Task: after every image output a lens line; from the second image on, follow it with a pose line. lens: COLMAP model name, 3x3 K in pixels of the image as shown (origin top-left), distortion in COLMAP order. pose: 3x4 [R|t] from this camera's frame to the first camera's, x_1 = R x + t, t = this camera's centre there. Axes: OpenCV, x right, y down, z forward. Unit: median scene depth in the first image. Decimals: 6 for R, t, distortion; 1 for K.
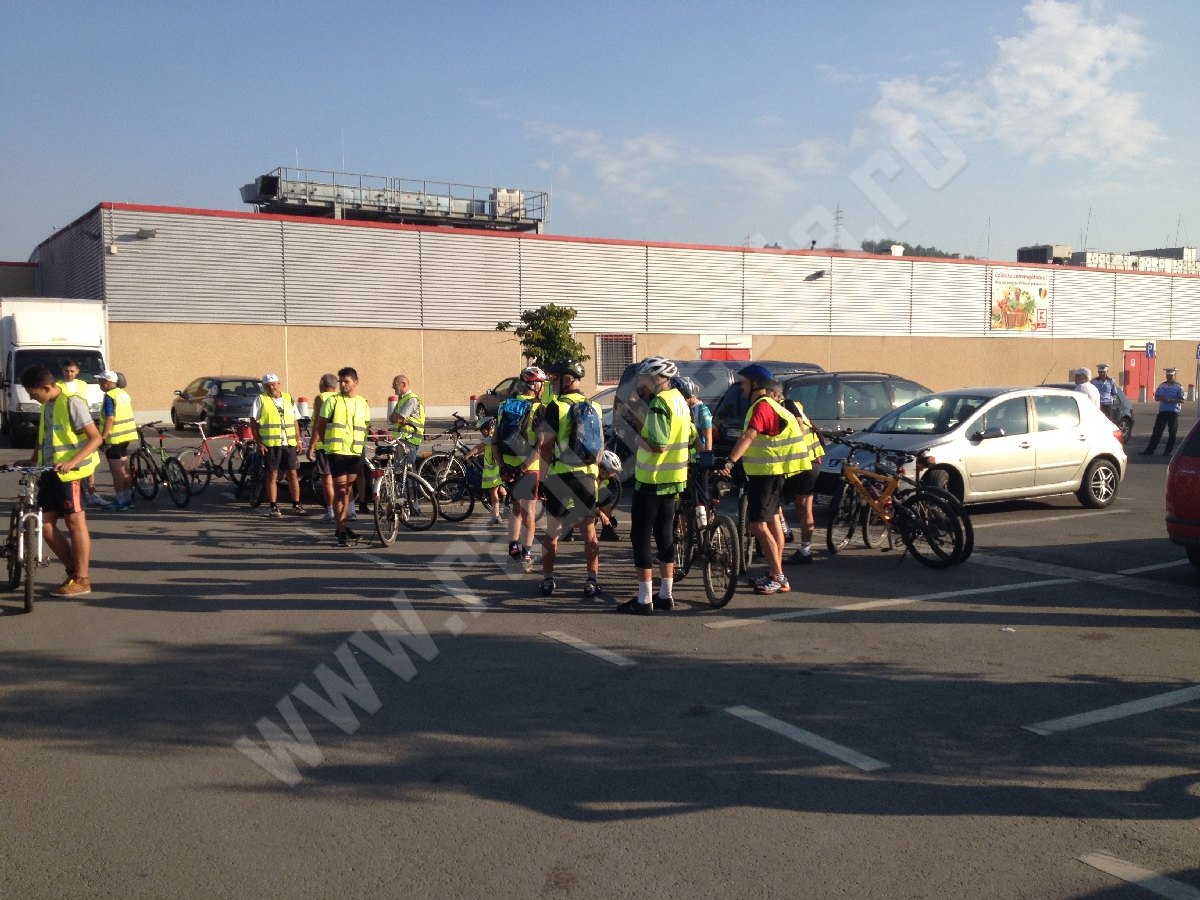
lens RADIAL K [[1127.6, 0, 598.8], [0, 1127.6, 472.1], [0, 0, 1]] dist [0.187494, -0.428690]
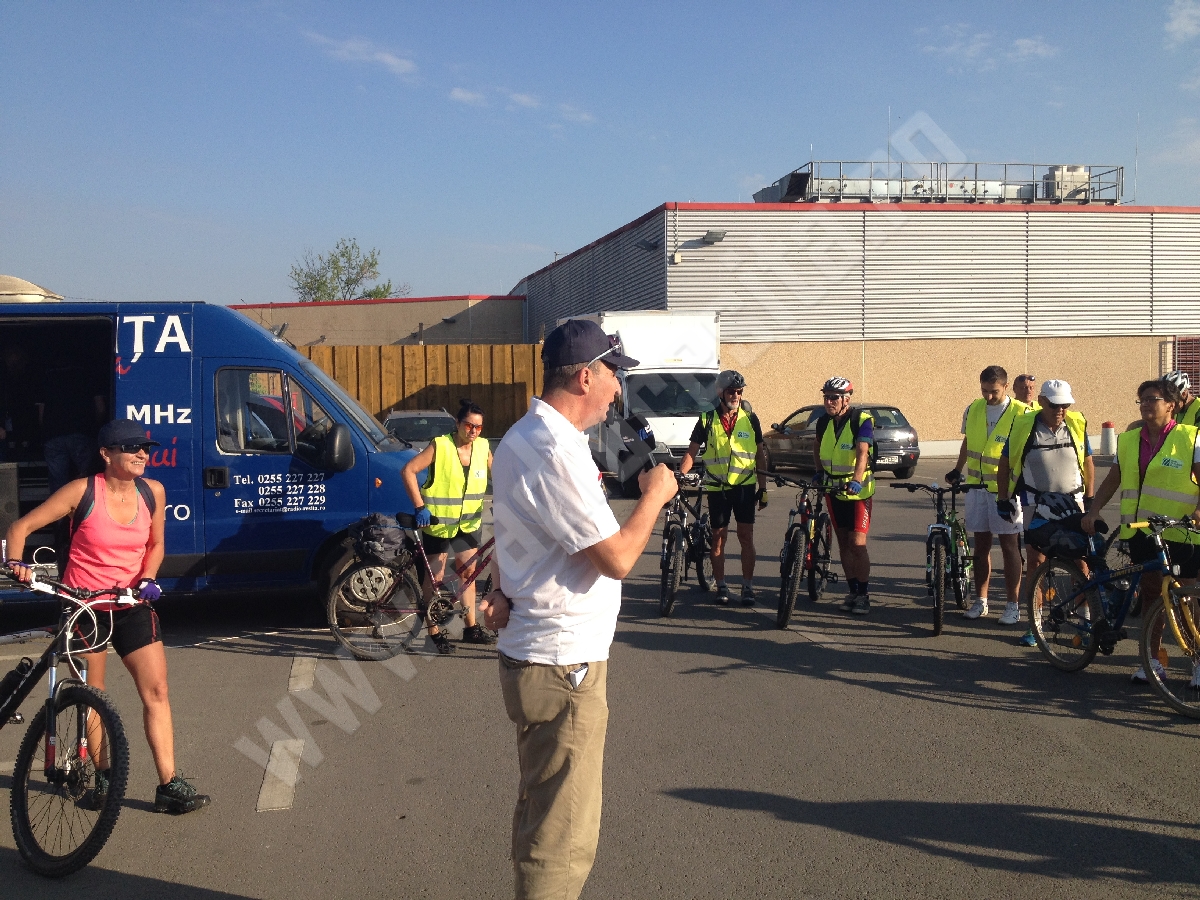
lens RADIAL K [[1141.9, 0, 584.4], [0, 1141.9, 419.7], [0, 0, 1]] dist [0.280988, -0.823799]
pose [[0.947552, -0.019534, -0.319005, -0.158769], [-0.004296, 0.997262, -0.073827, -0.009241], [0.319574, 0.071326, 0.944873, 0.136603]]
